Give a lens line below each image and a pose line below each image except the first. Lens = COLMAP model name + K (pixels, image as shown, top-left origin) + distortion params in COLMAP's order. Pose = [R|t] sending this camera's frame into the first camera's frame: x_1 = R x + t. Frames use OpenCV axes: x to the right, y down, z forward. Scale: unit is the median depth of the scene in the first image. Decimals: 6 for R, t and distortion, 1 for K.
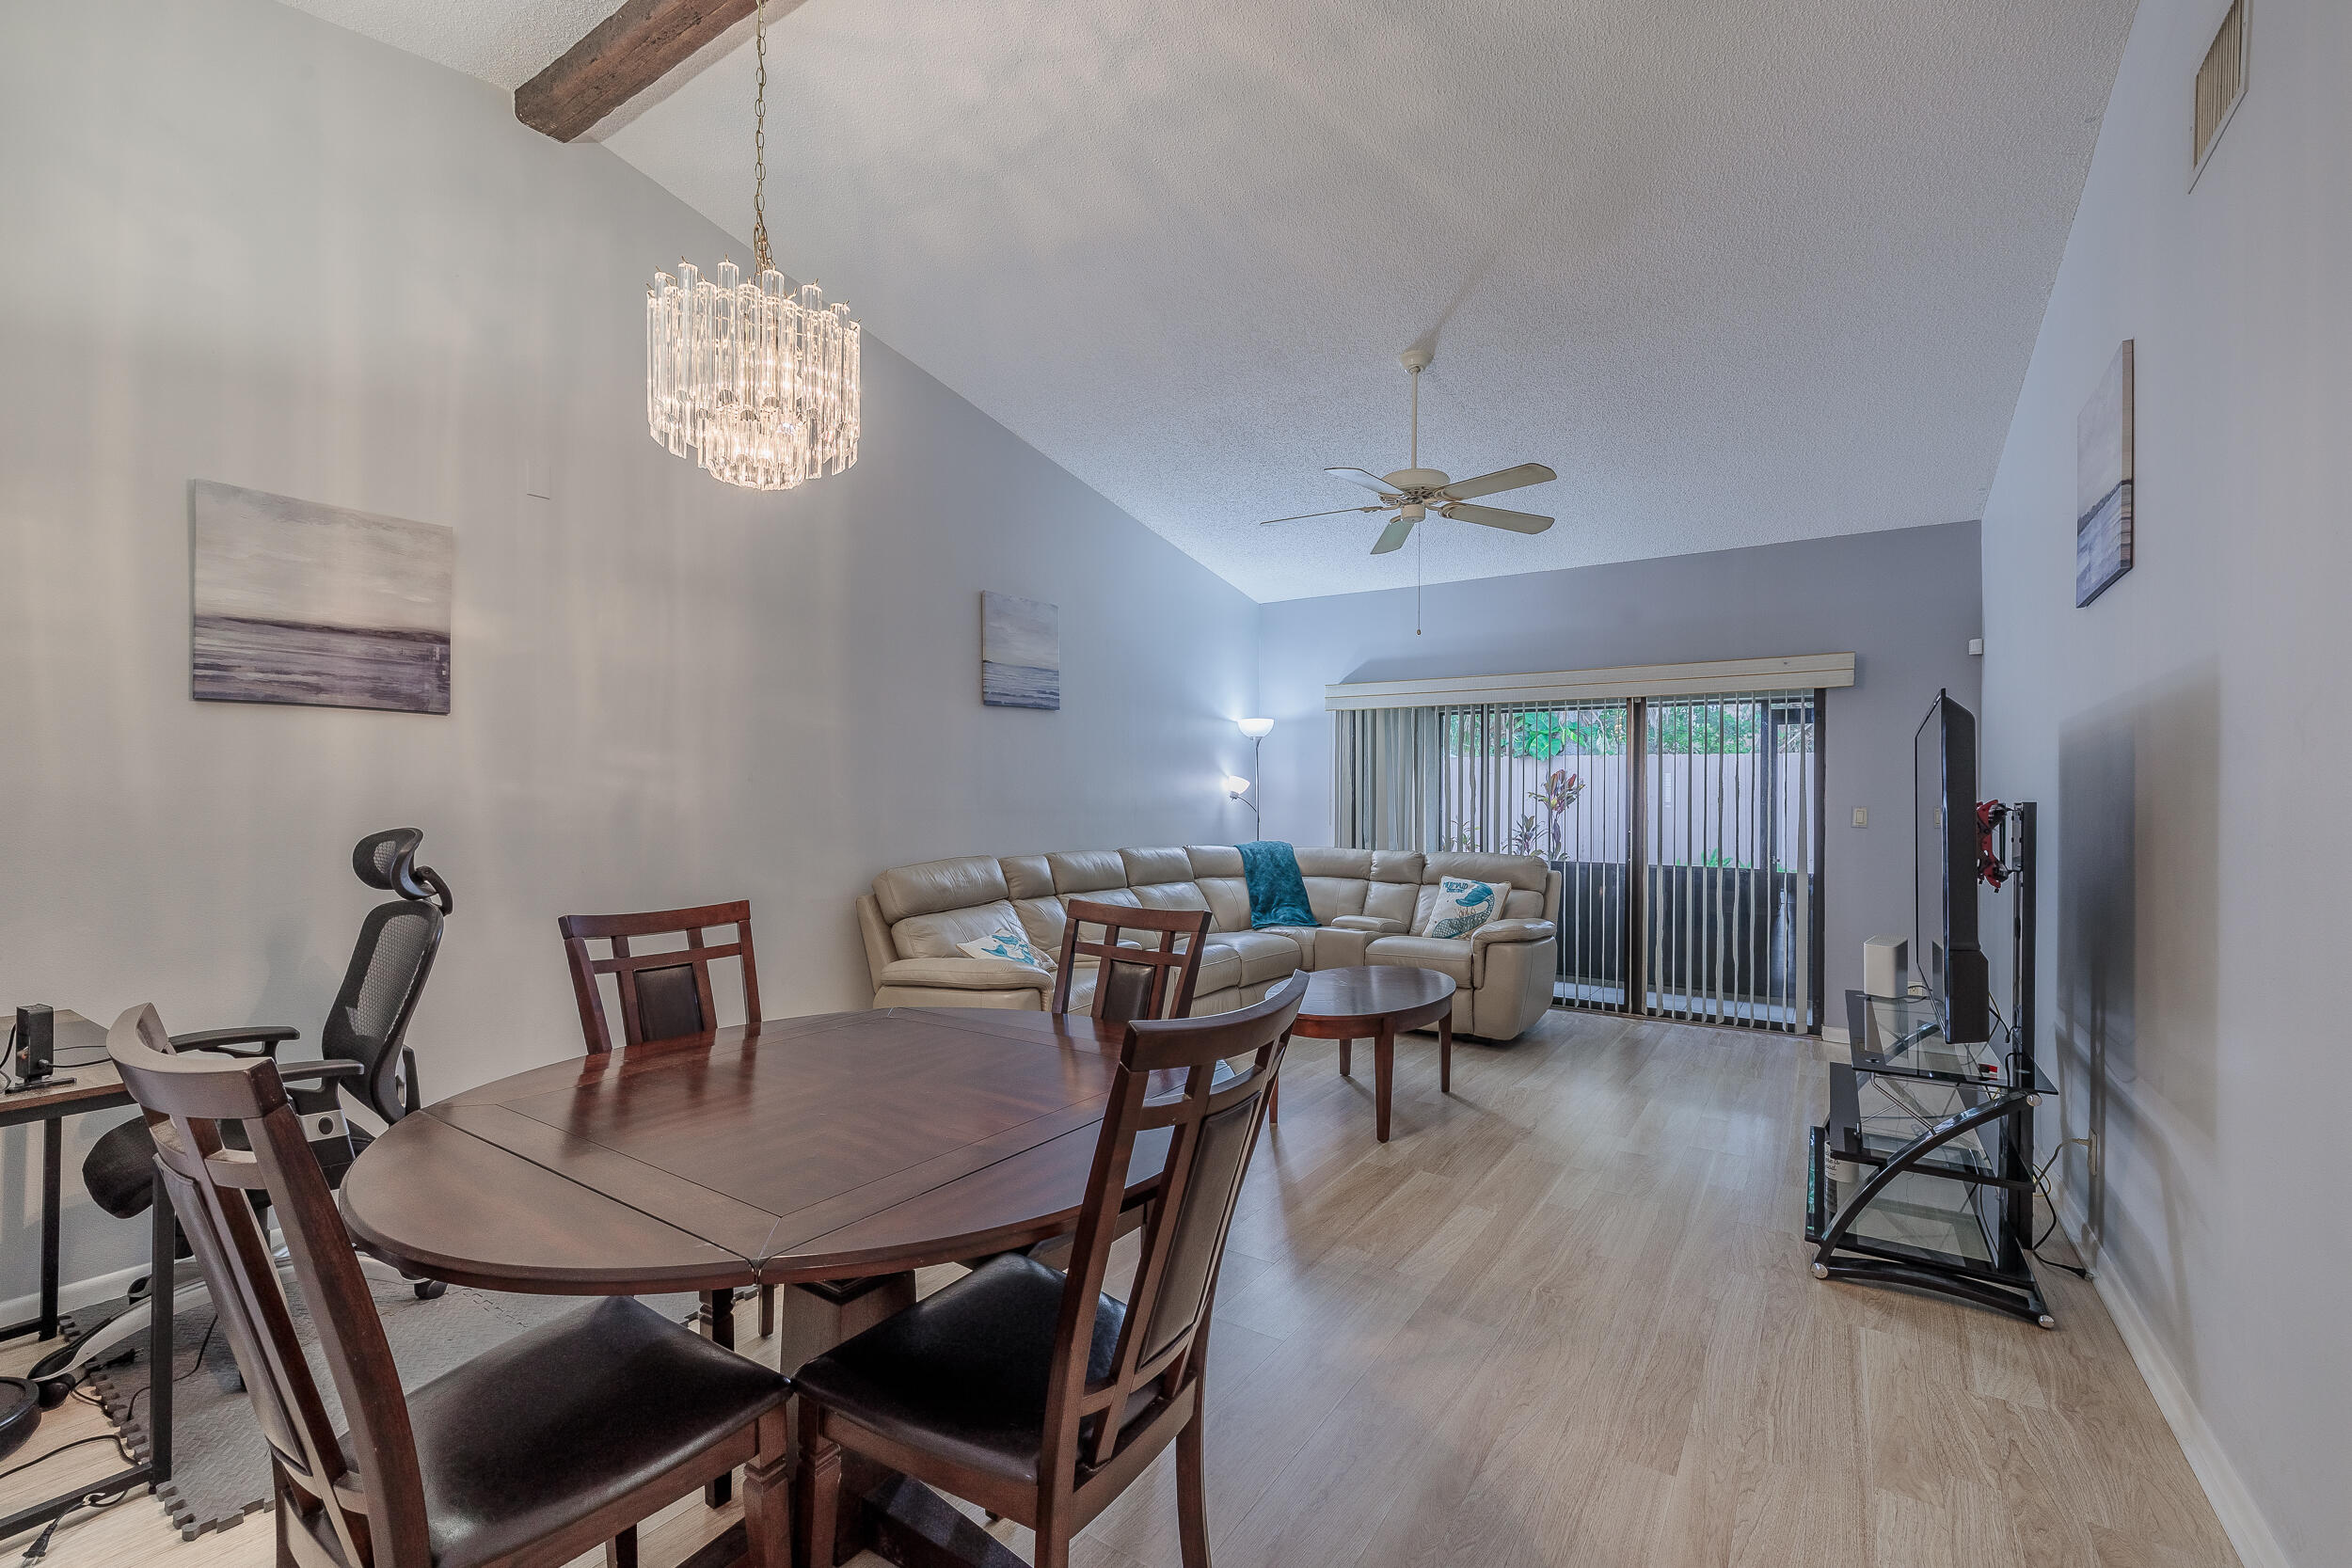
lens RADIAL K [[982.1, 0, 1181.6], [0, 982.1, 786.8], [0, 0, 1]] dist [-0.000219, 0.000280]
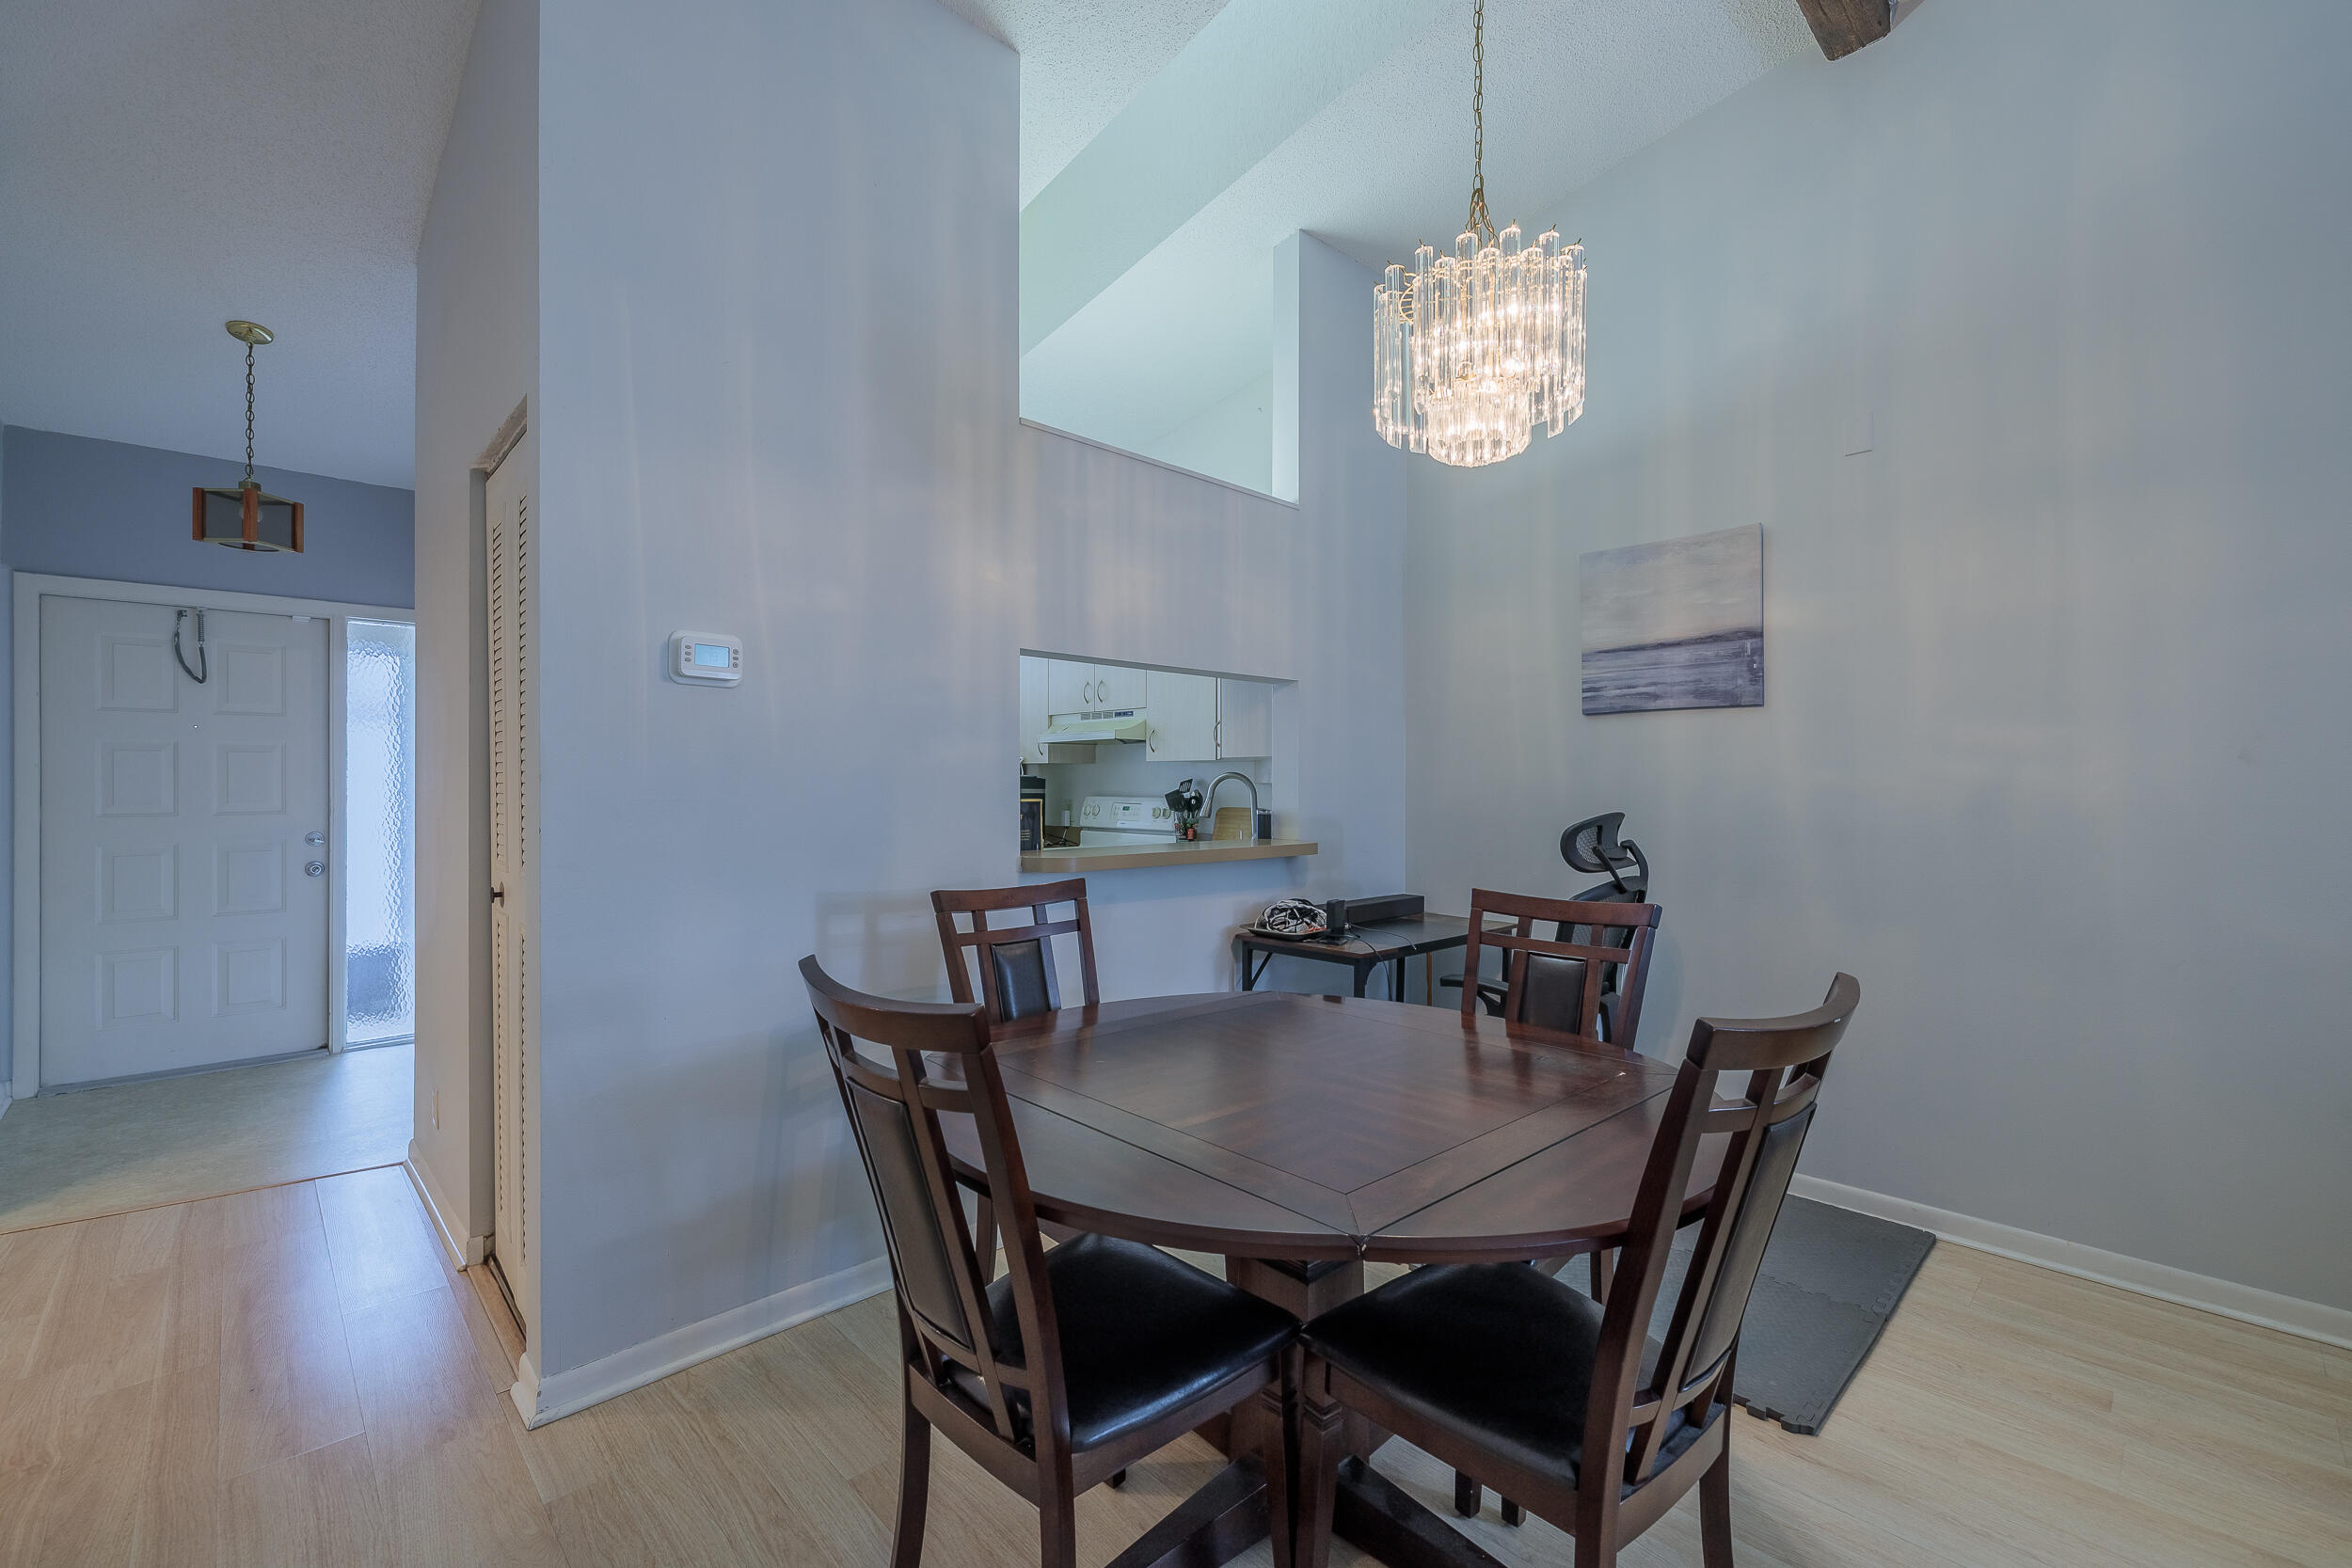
lens RADIAL K [[989.9, 0, 1176.0], [0, 989.9, 784.0], [0, 0, 1]] dist [0.002290, 0.000199]
pose [[-0.217972, -0.010005, -0.975904, 0.225361], [0.004185, 0.999929, -0.011186, 0.009754], [0.975946, -0.006522, -0.217915, 0.358668]]
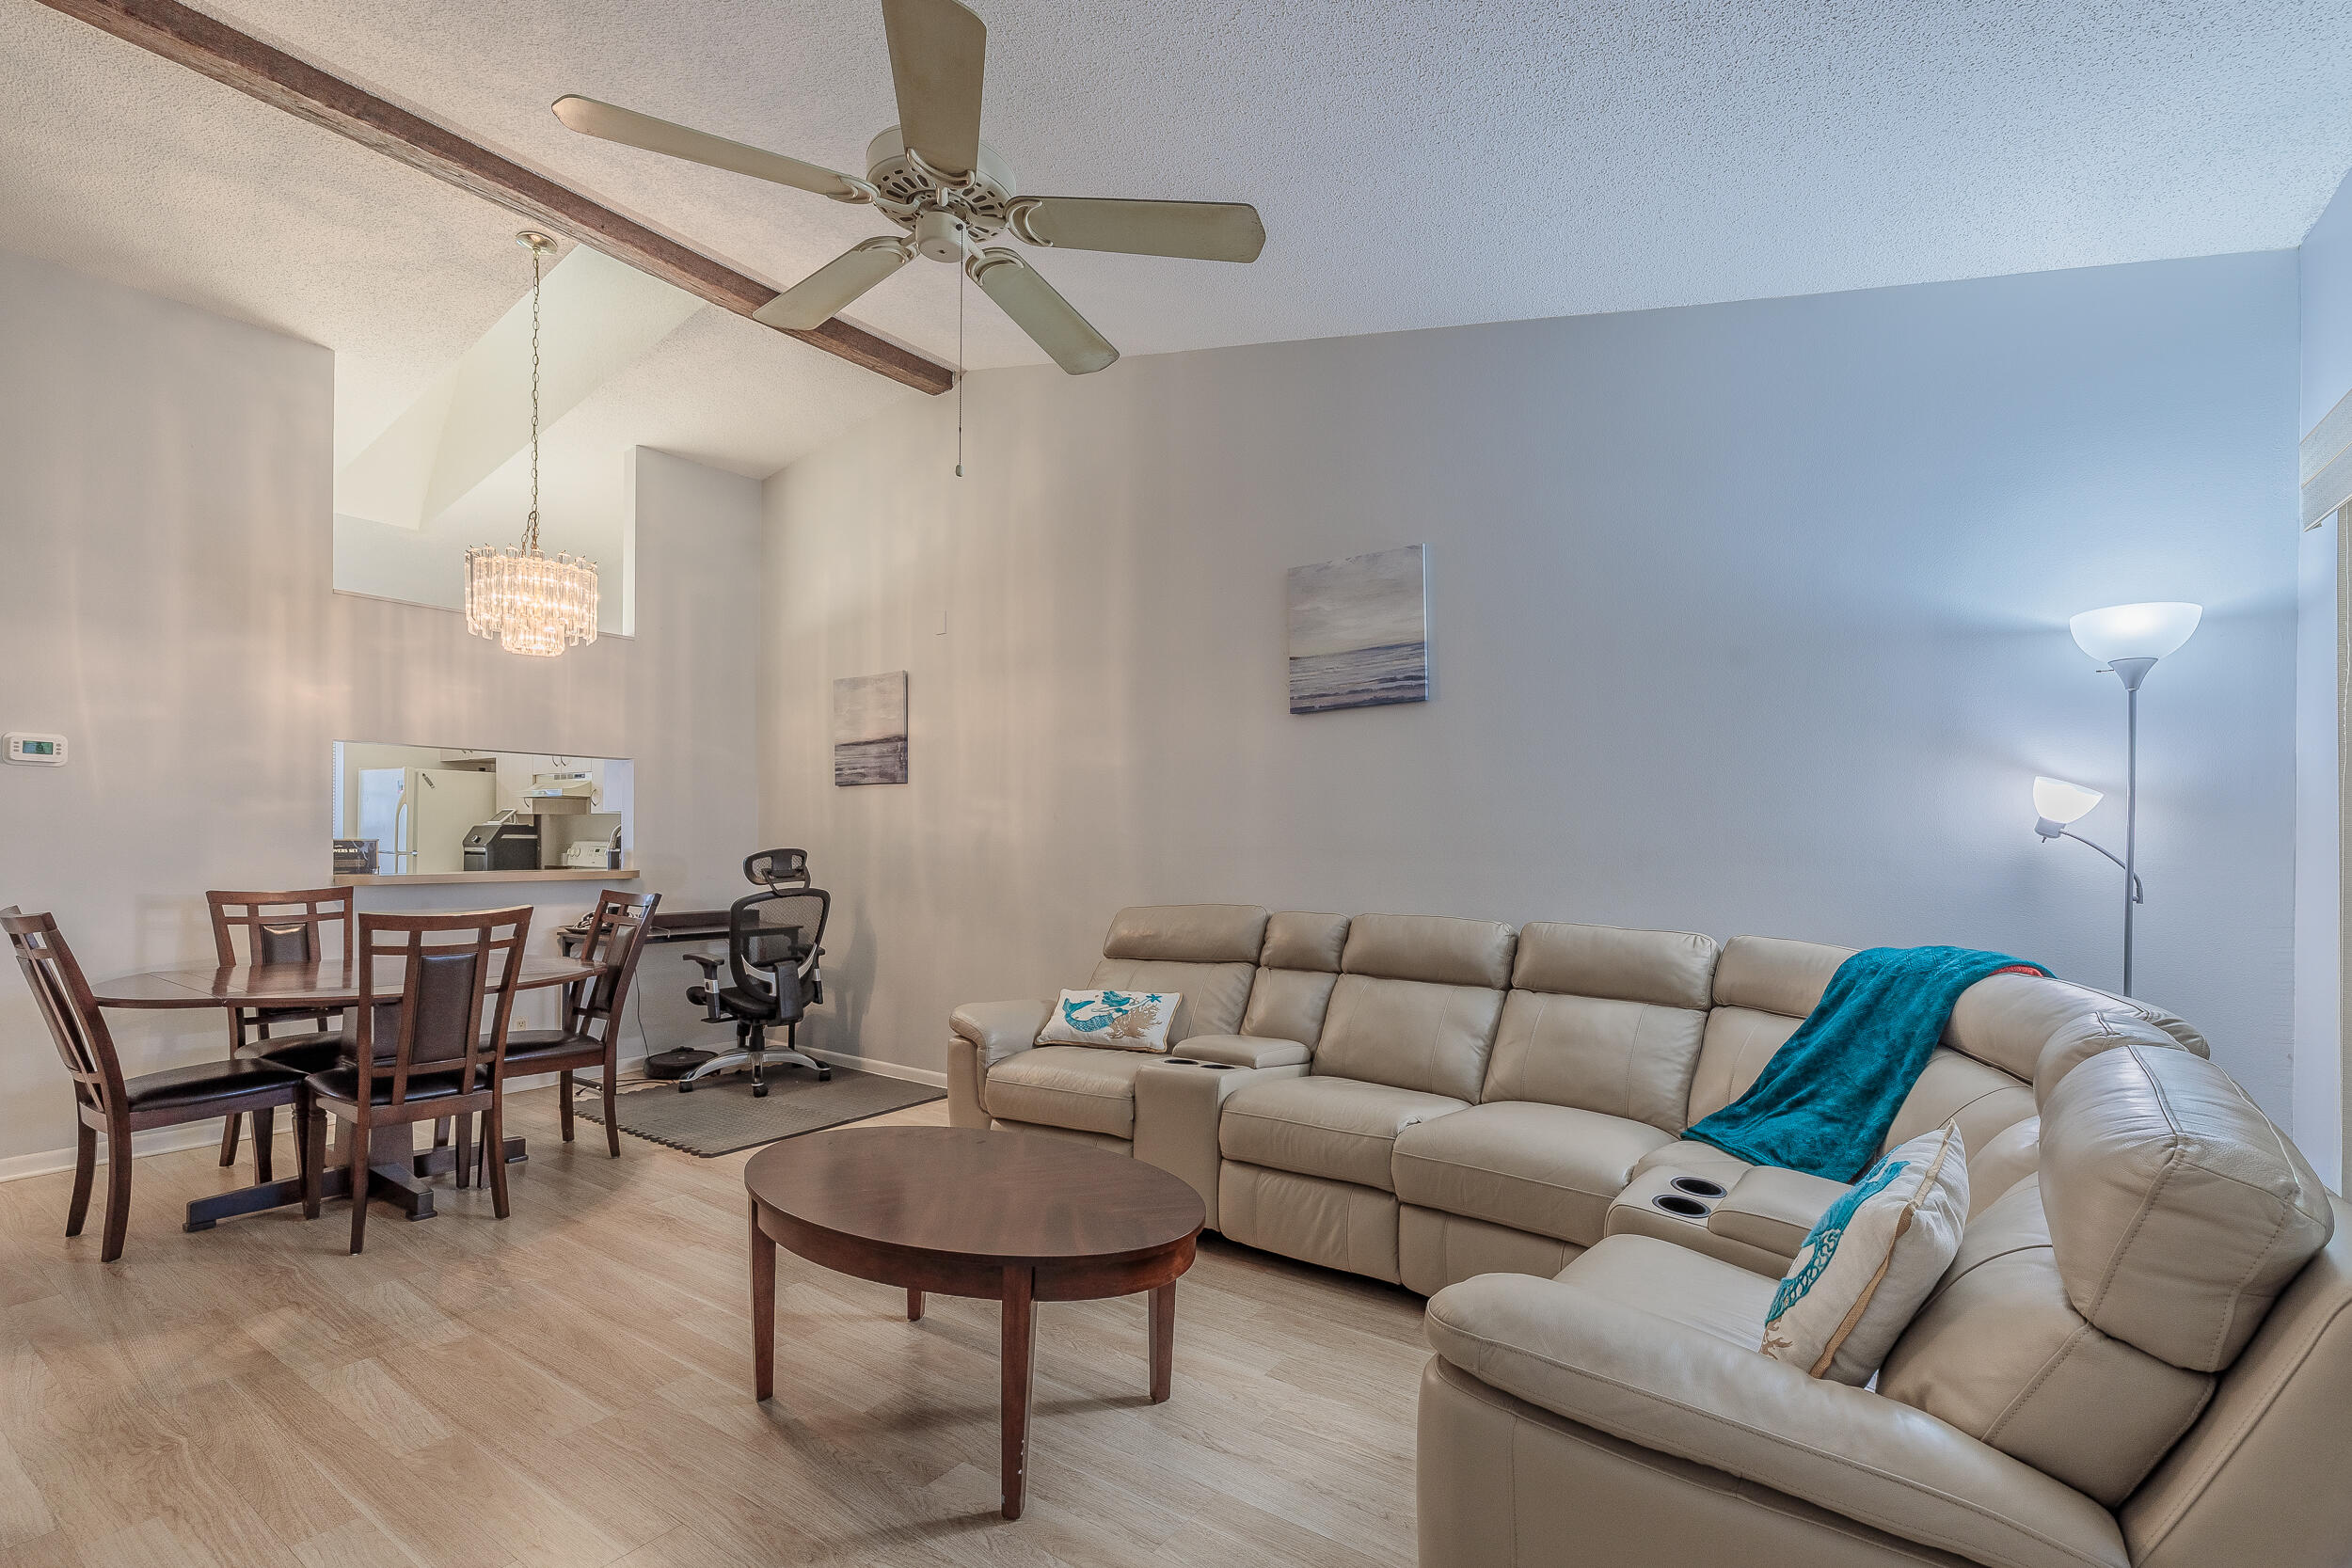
lens RADIAL K [[1040.2, 0, 1248.7], [0, 1040.2, 840.7], [0, 0, 1]] dist [0.000256, 0.000122]
pose [[0.012450, -0.005342, -0.999908, 0.580611], [0.001764, 0.999984, -0.005320, 0.019365], [0.999921, -0.001697, 0.012460, 0.888862]]
